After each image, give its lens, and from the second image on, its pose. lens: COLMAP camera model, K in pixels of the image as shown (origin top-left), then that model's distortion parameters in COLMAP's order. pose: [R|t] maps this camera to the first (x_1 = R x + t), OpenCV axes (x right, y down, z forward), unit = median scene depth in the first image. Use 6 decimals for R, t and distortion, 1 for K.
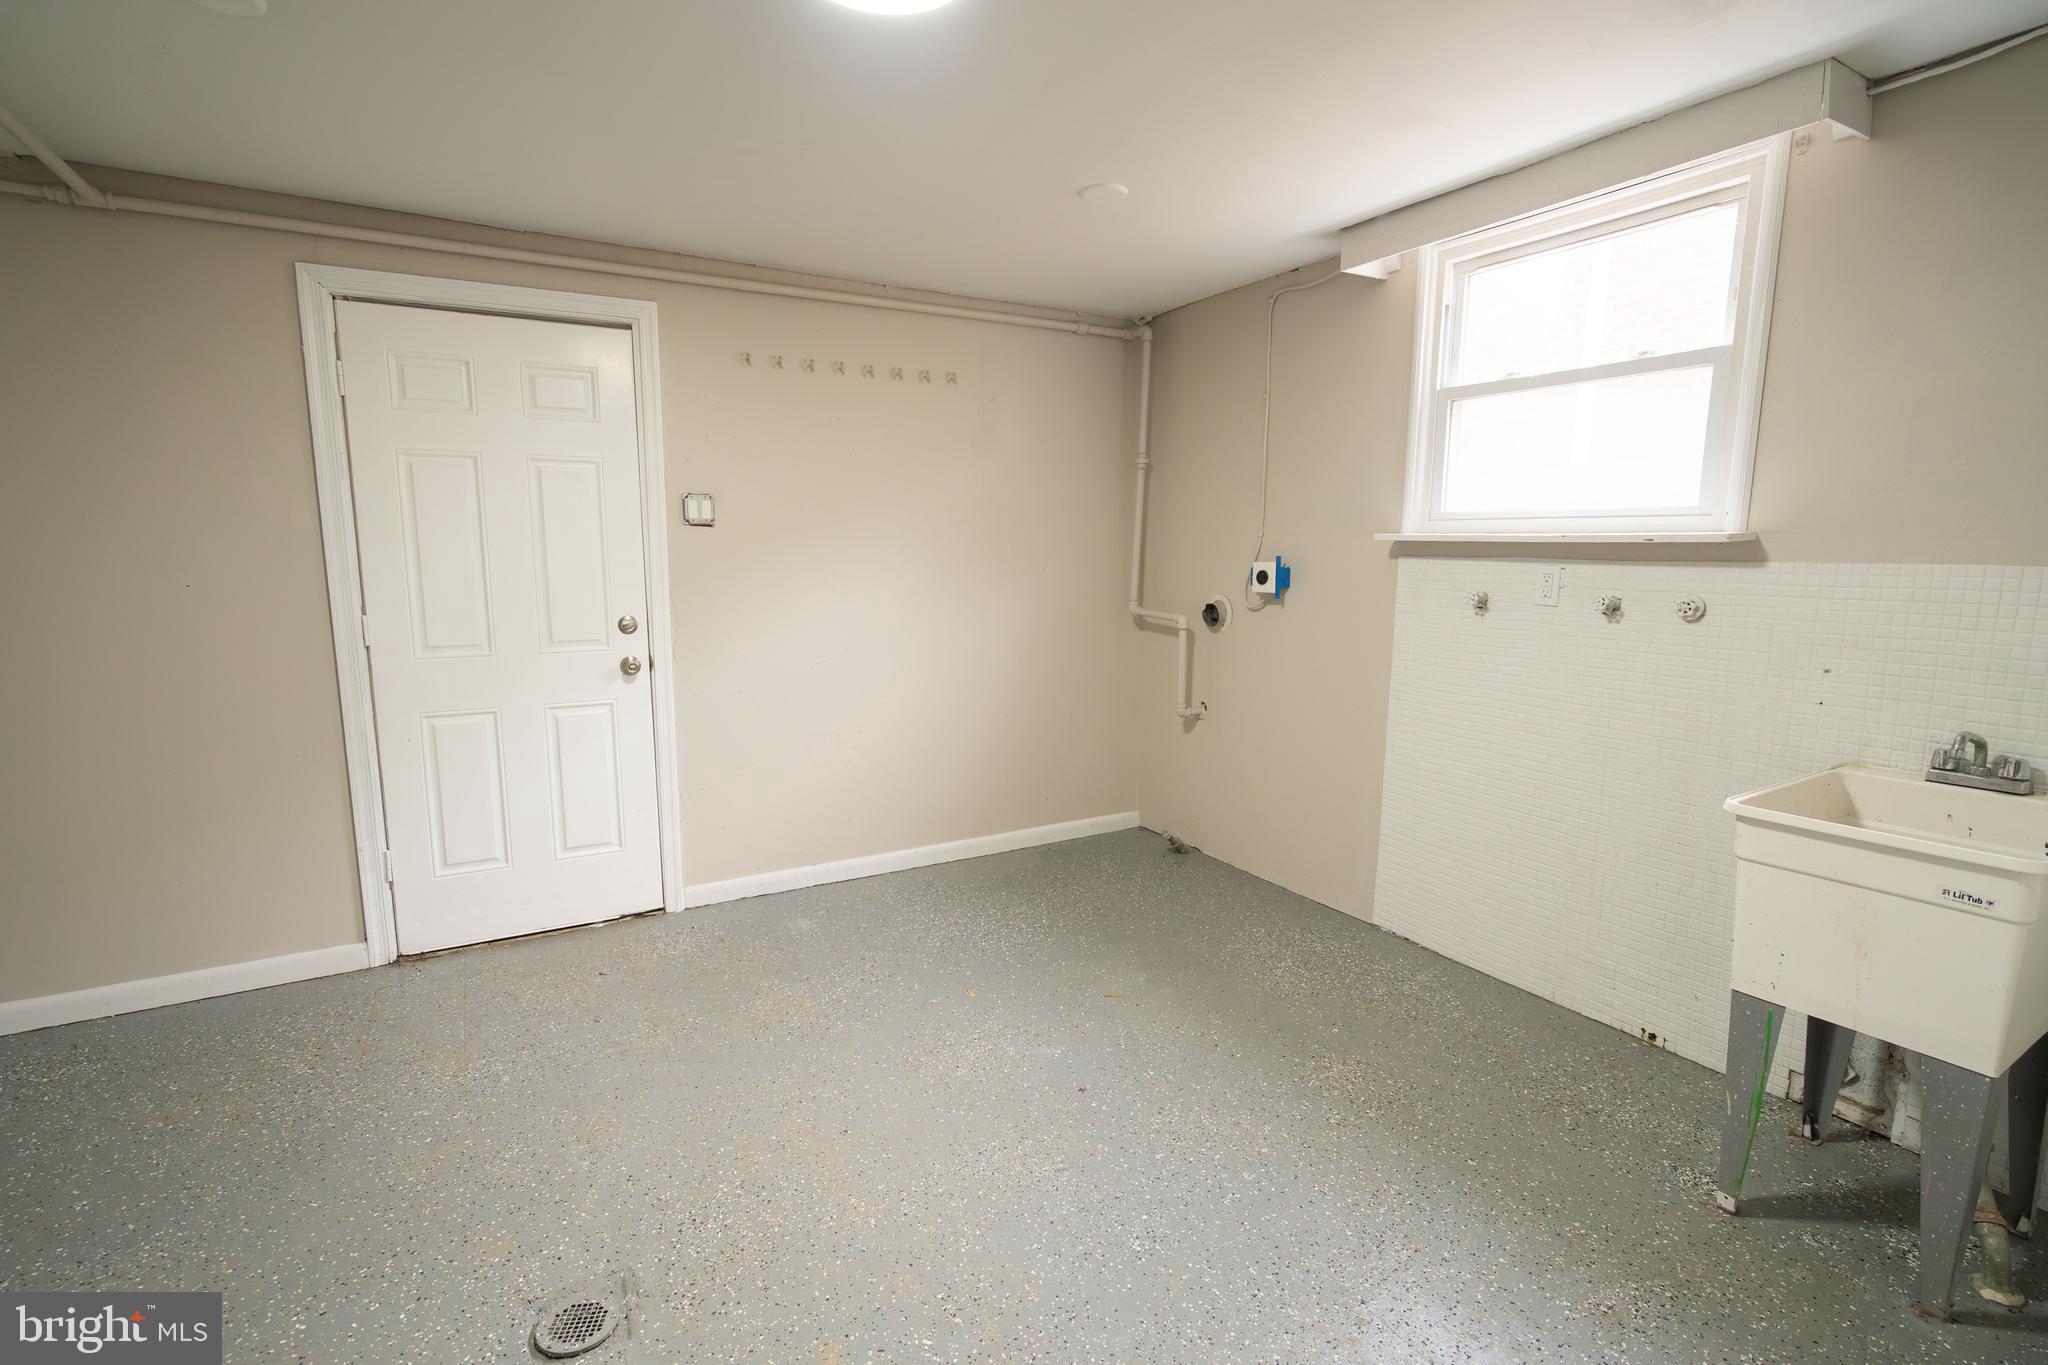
lens RADIAL K [[927.6, 0, 1005.5], [0, 927.6, 679.7], [0, 0, 1]] dist [-0.008942, 0.004483]
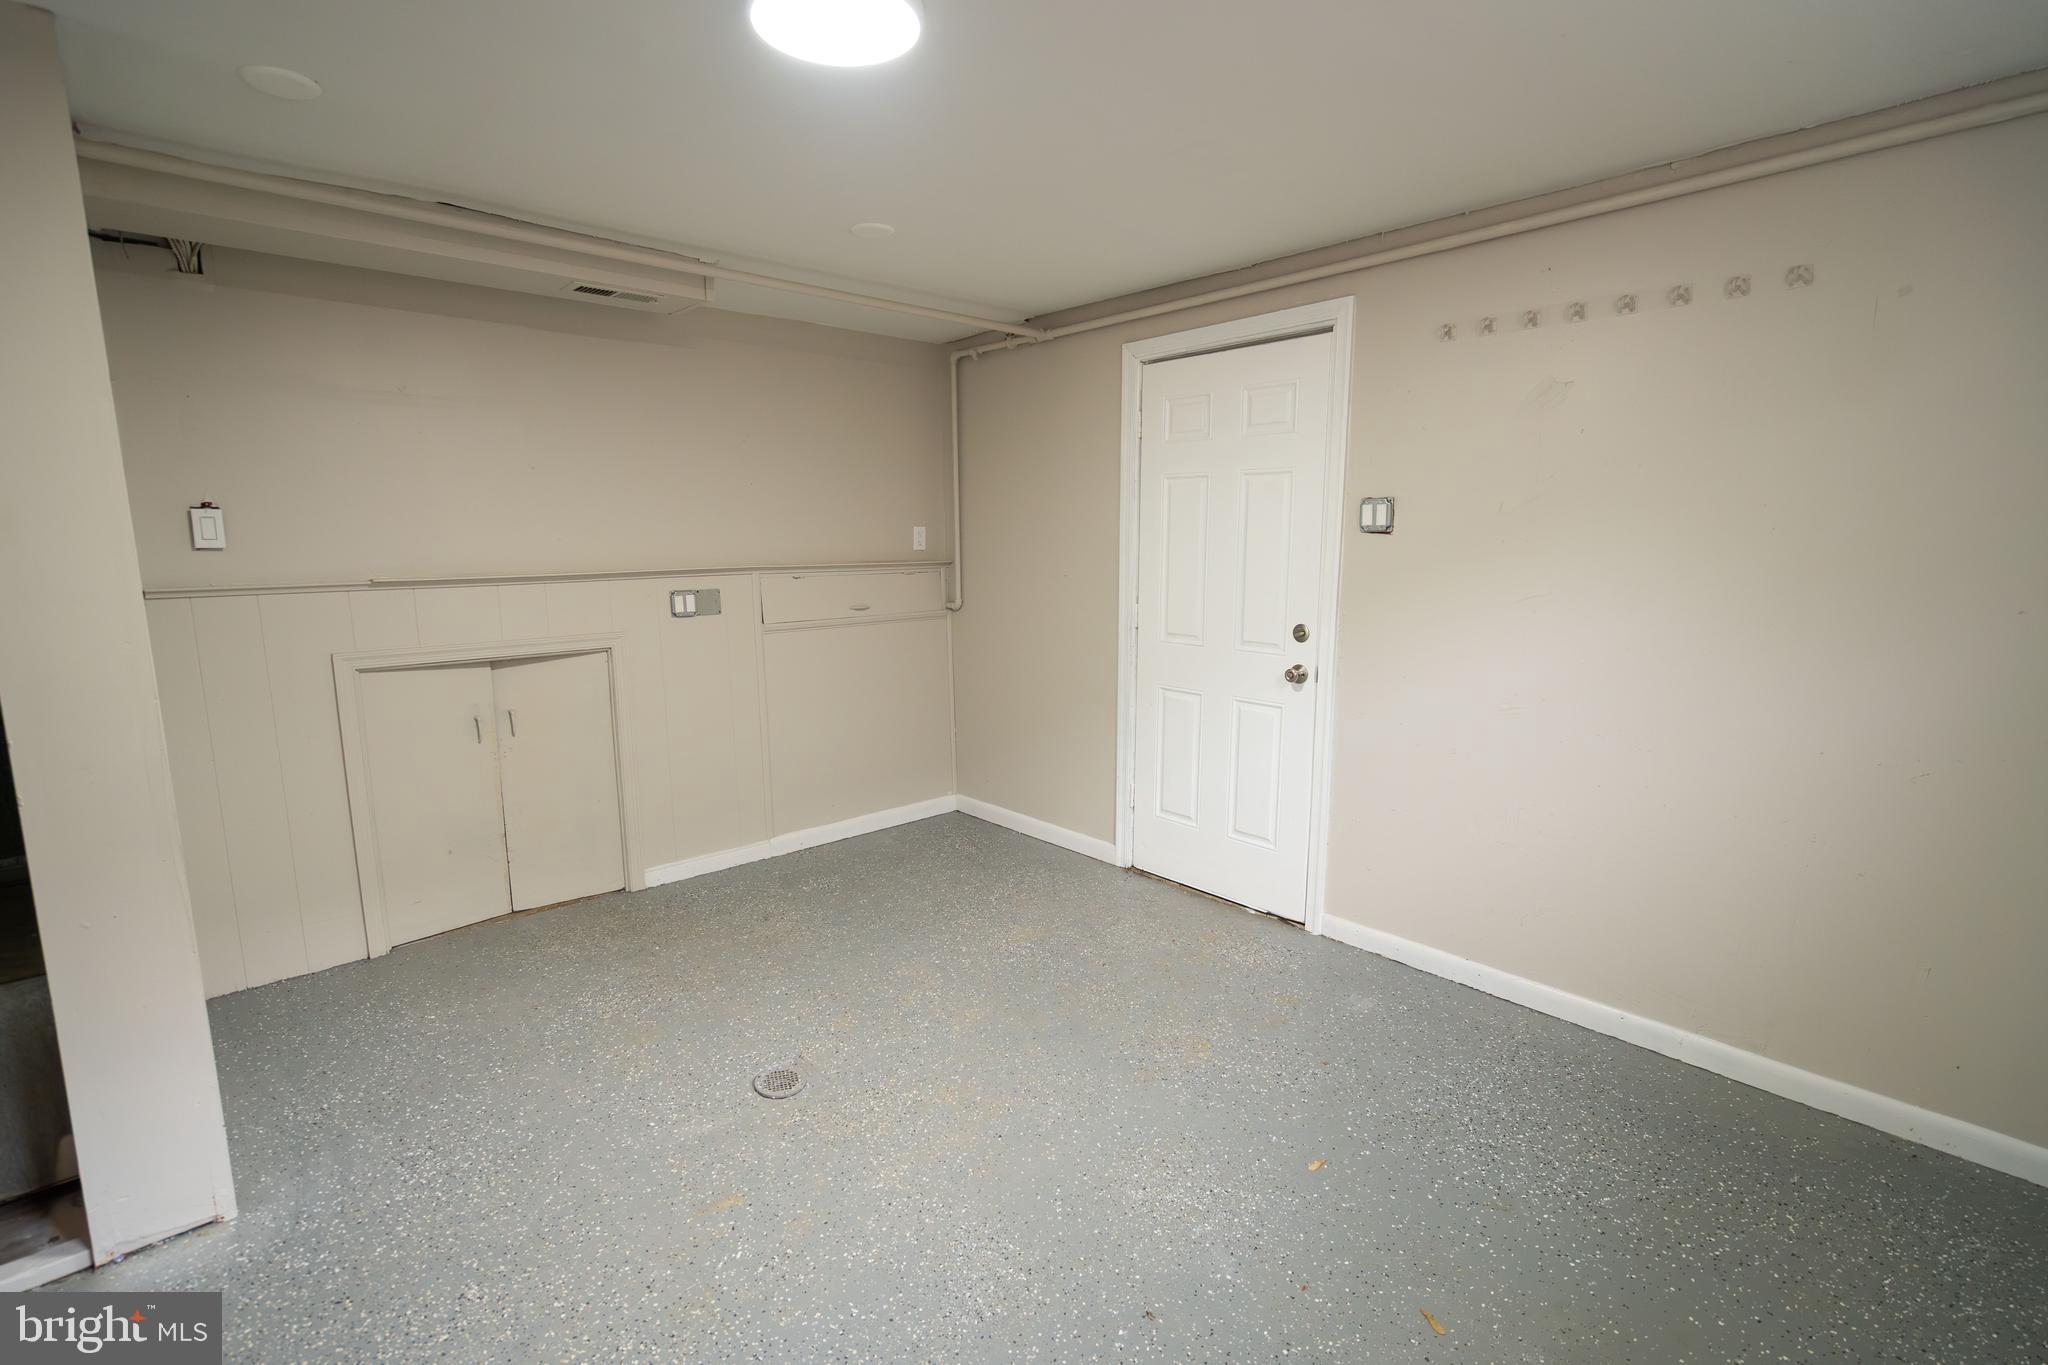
lens RADIAL K [[927.6, 0, 1006.0], [0, 927.6, 673.8], [0, 0, 1]] dist [-0.008942, 0.004483]
pose [[0.219459, 0.148757, -0.964214, 0.384001], [-0.132599, 0.983685, 0.121581, -0.074558], [0.966569, 0.101172, 0.235604, 0.362848]]
